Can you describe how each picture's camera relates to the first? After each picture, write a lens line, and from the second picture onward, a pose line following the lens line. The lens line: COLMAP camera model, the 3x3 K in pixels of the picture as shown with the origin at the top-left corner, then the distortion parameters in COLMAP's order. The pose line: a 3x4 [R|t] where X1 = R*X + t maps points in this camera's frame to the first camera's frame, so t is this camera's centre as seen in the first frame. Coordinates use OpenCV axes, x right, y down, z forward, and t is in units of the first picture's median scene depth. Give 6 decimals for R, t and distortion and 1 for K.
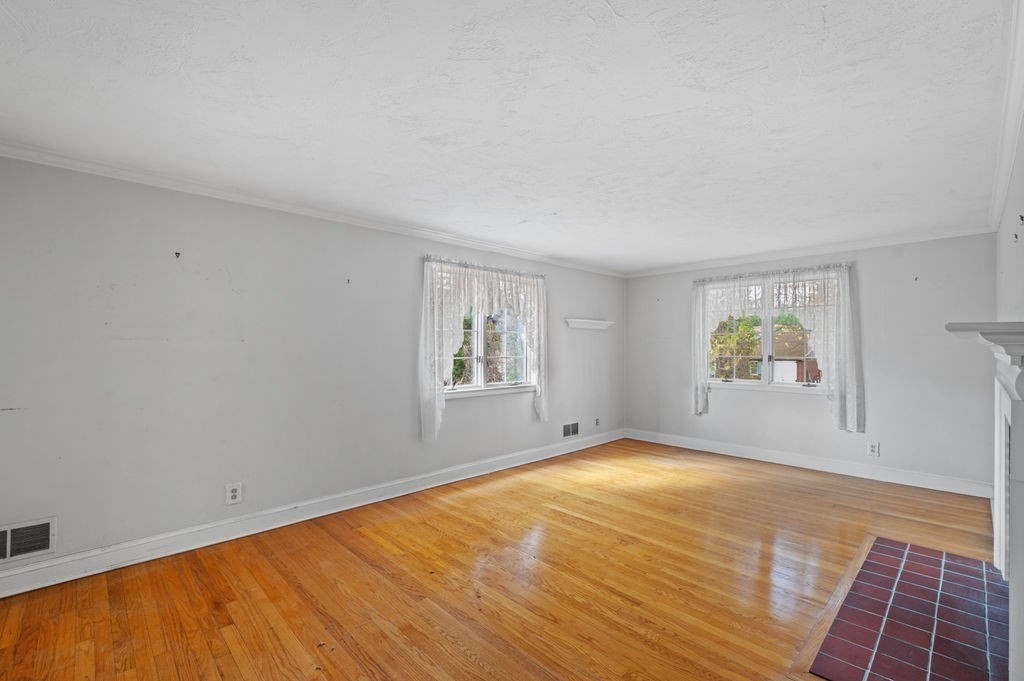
lens RADIAL K [[439.1, 0, 512.5], [0, 439.1, 347.7], [0, 0, 1]] dist [-0.001492, -0.000388]
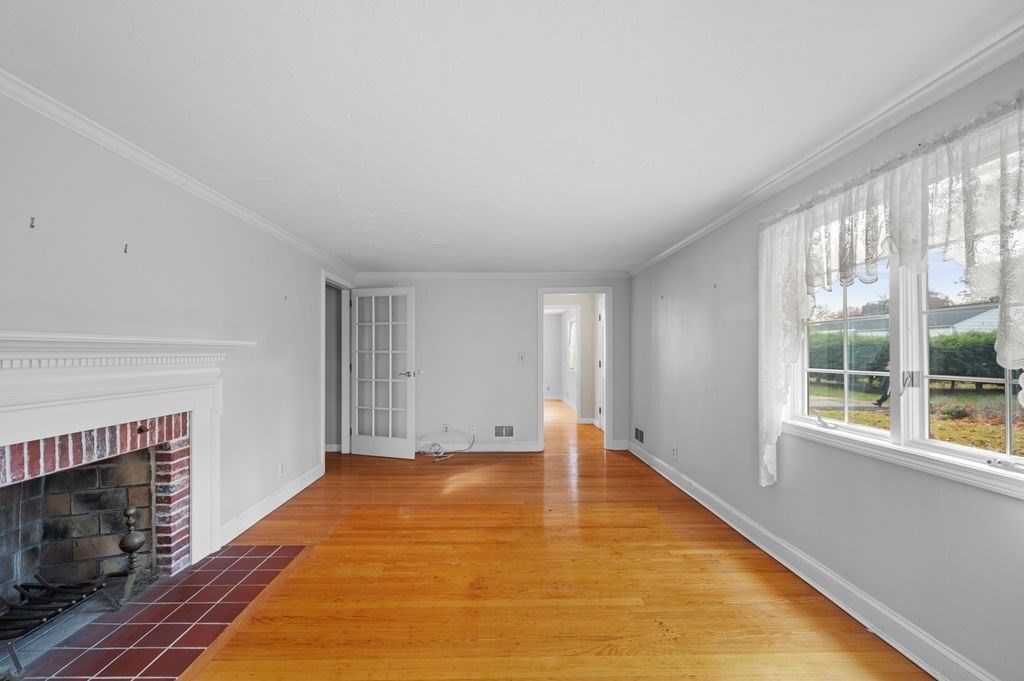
lens RADIAL K [[439.1, 0, 508.9], [0, 439.1, 348.2], [0, 0, 1]] dist [-0.001492, -0.000388]
pose [[-0.677557, -0.003839, -0.735461, 0.643136], [0.000299, 0.999985, -0.005496, -0.002577], [0.735470, -0.003944, -0.677545, 1.254810]]
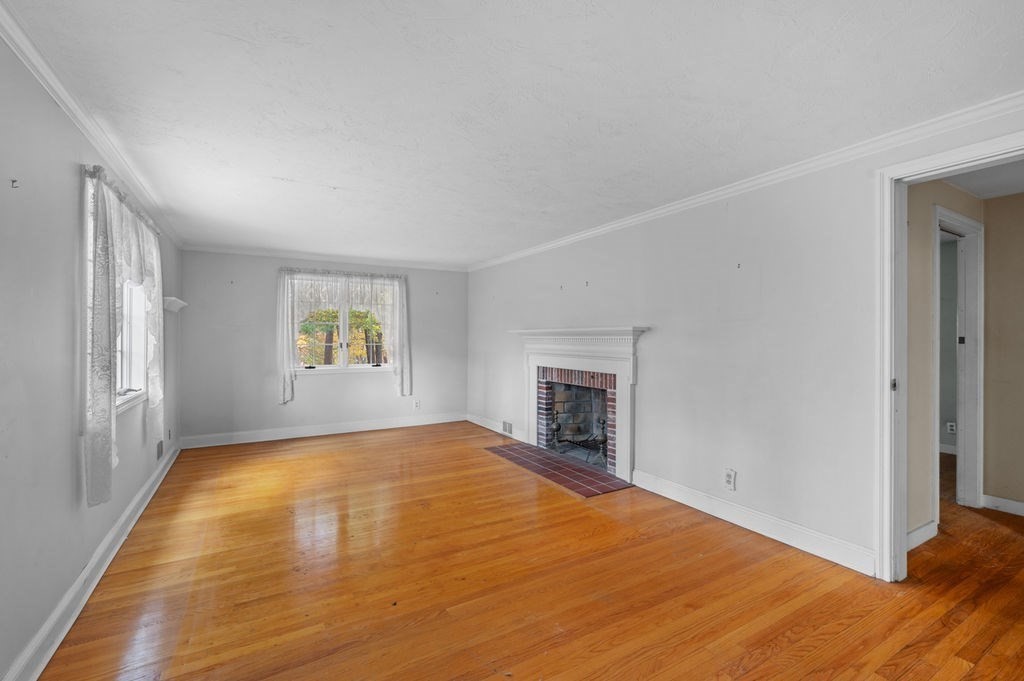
lens RADIAL K [[445.5, 0, 505.7], [0, 445.5, 336.0], [0, 0, 1]] dist [-0.000475, -0.000202]
pose [[0.252649, 0.001511, 0.967557, -0.640368], [0.001231, 0.999997, -0.001883, 0.002910], [-0.967557, 0.001667, 0.252646, 0.389985]]
